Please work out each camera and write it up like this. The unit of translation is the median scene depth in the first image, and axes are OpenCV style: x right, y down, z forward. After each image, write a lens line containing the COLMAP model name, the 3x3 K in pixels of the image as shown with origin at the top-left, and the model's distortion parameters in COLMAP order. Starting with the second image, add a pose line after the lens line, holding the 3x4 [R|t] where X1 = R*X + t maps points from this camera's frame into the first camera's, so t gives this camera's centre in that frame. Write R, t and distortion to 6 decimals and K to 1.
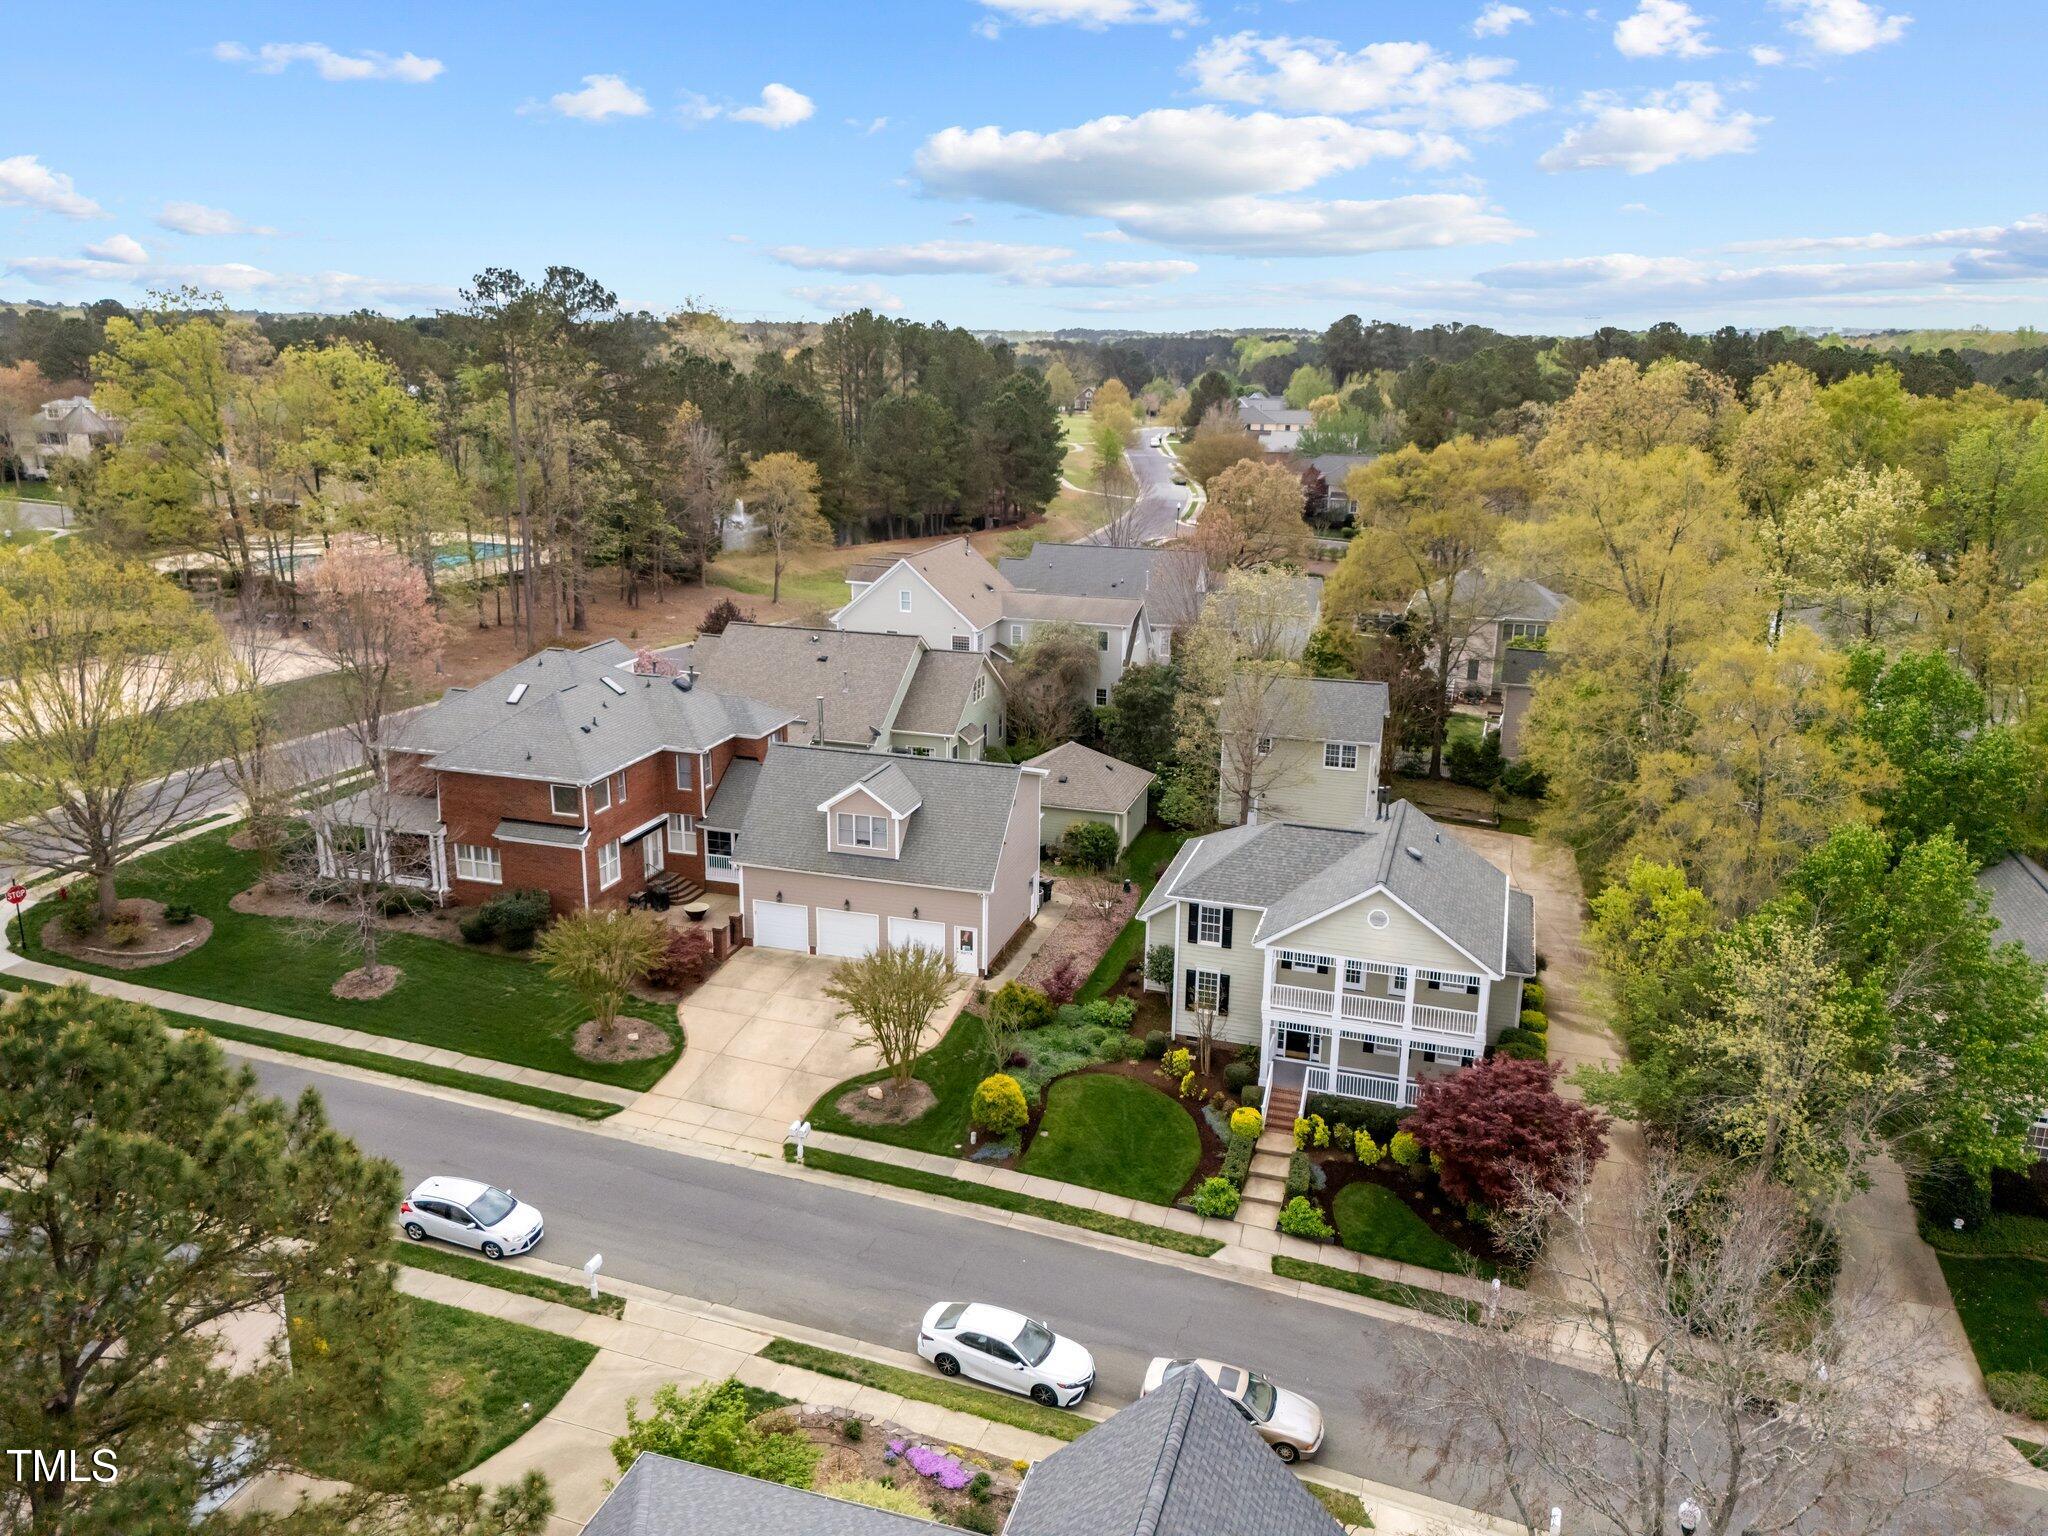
lens RADIAL K [[1519.3, 0, 1021.4], [0, 1519.3, 757.3], [0, 0, 1]] dist [0.067109, -0.047422]
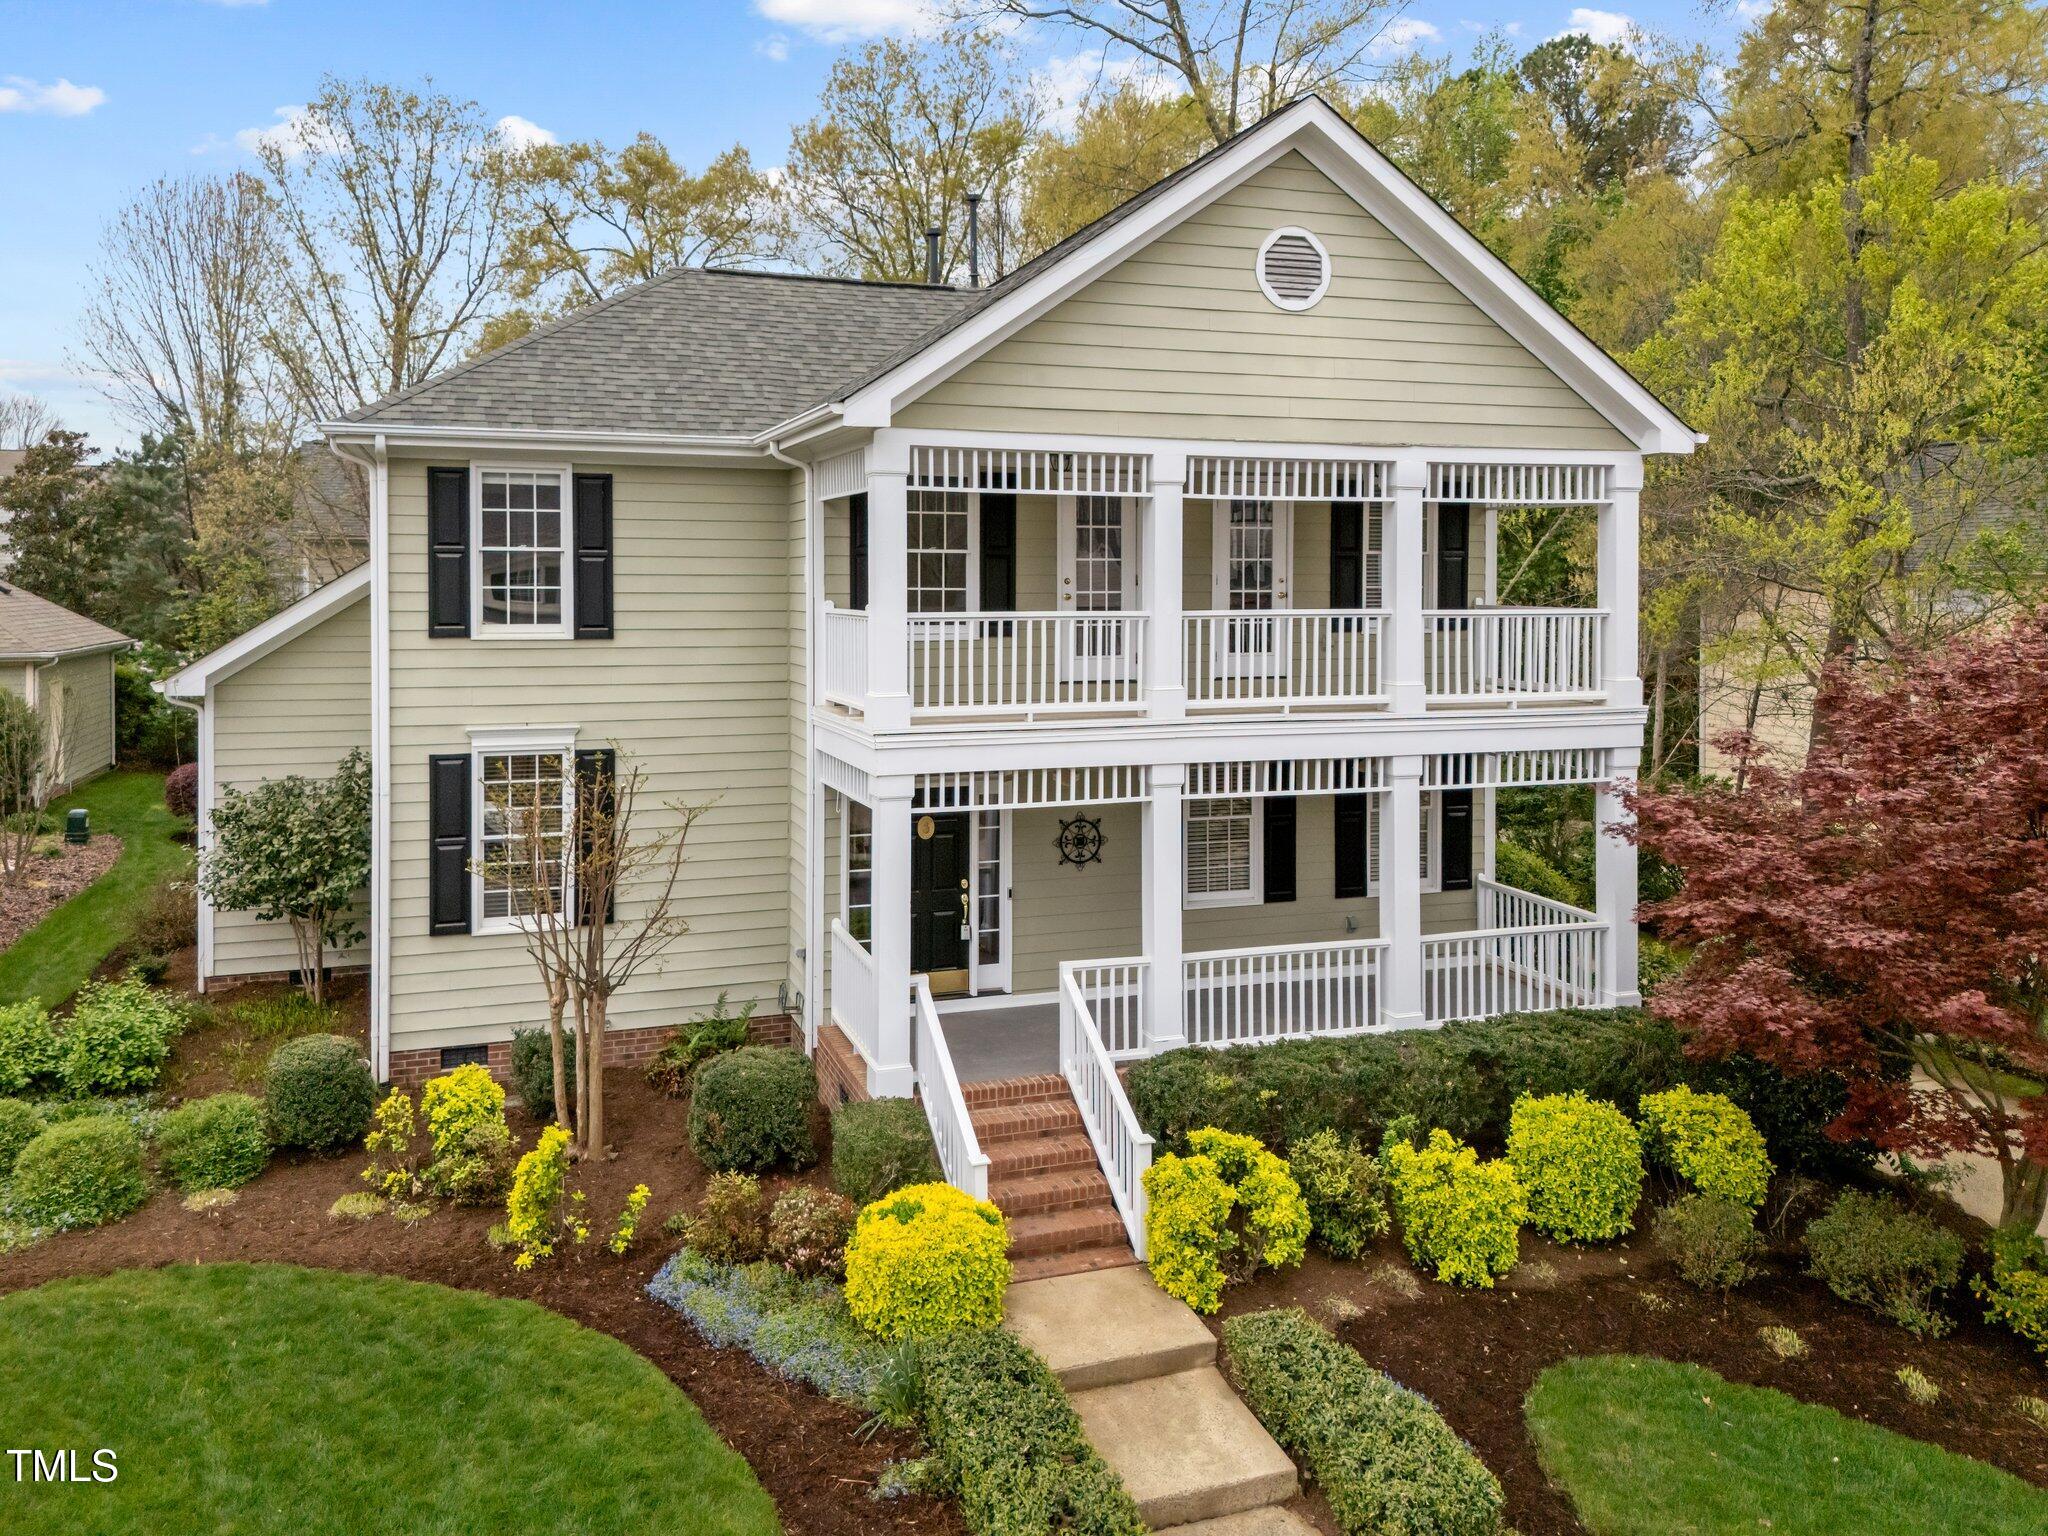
lens RADIAL K [[1562.3, 0, 1030.5], [0, 1562.3, 608.9], [0, 0, 1]] dist [0.066256, -0.049545]
pose [[0.802283, -0.025019, 0.596420, 0.039481], [0.171802, 0.966526, -0.190558, 0.201381], [-0.571688, 0.255347, 0.779725, 0.823173]]
